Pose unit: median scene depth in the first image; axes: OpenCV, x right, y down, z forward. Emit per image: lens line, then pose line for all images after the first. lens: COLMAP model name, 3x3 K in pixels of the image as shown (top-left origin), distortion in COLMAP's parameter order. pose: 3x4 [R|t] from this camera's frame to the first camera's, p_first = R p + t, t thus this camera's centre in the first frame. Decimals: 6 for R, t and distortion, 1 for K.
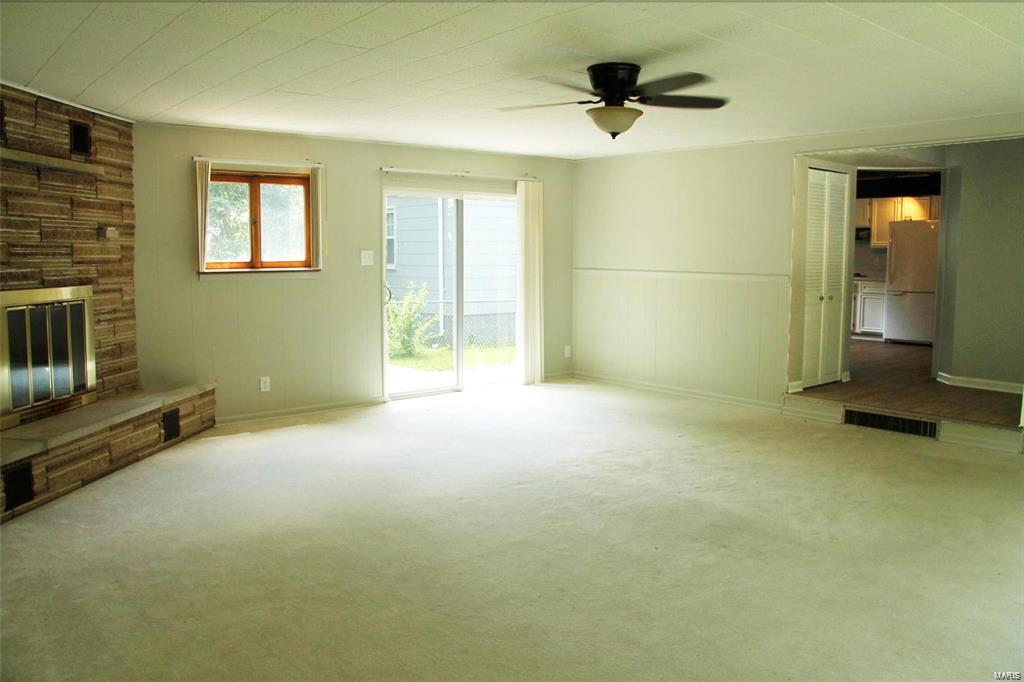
lens RADIAL K [[815.0, 0, 512.0], [0, 815.0, 341.0], [0, 0, 1]] dist [-0.188836, 0.161645]
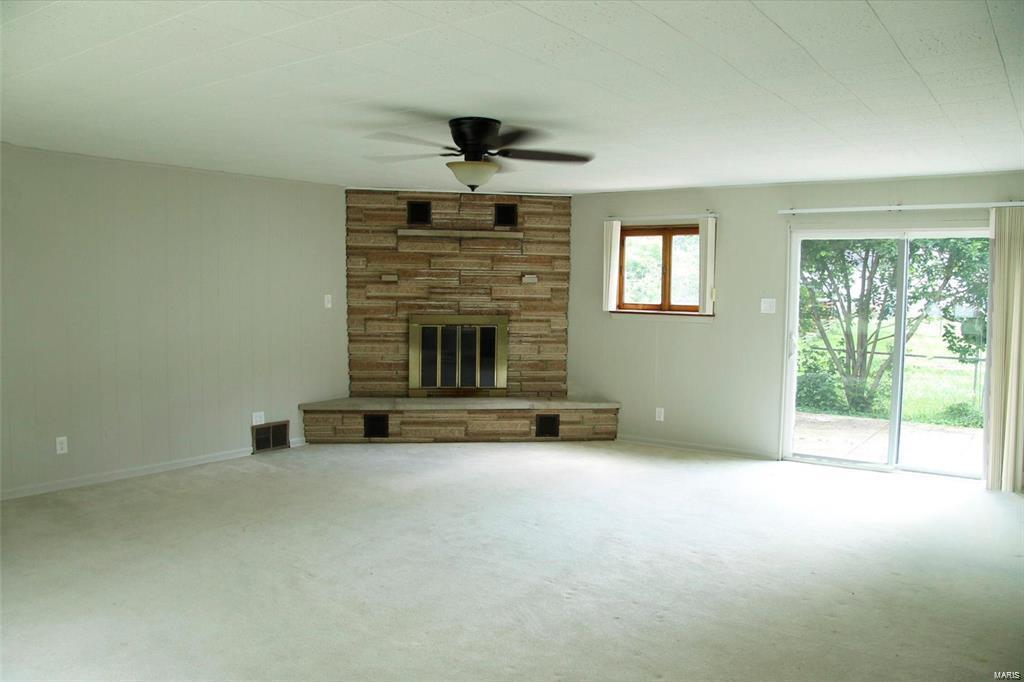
lens RADIAL K [[815.0, 0, 512.0], [0, 815.0, 341.0], [0, 0, 1]] dist [-0.188836, 0.161645]
pose [[0.233393, 0.068857, -0.969941, 0.896813], [-0.118709, 0.992046, 0.041862, -0.086384], [0.965109, 0.105371, 0.239711, 0.638338]]
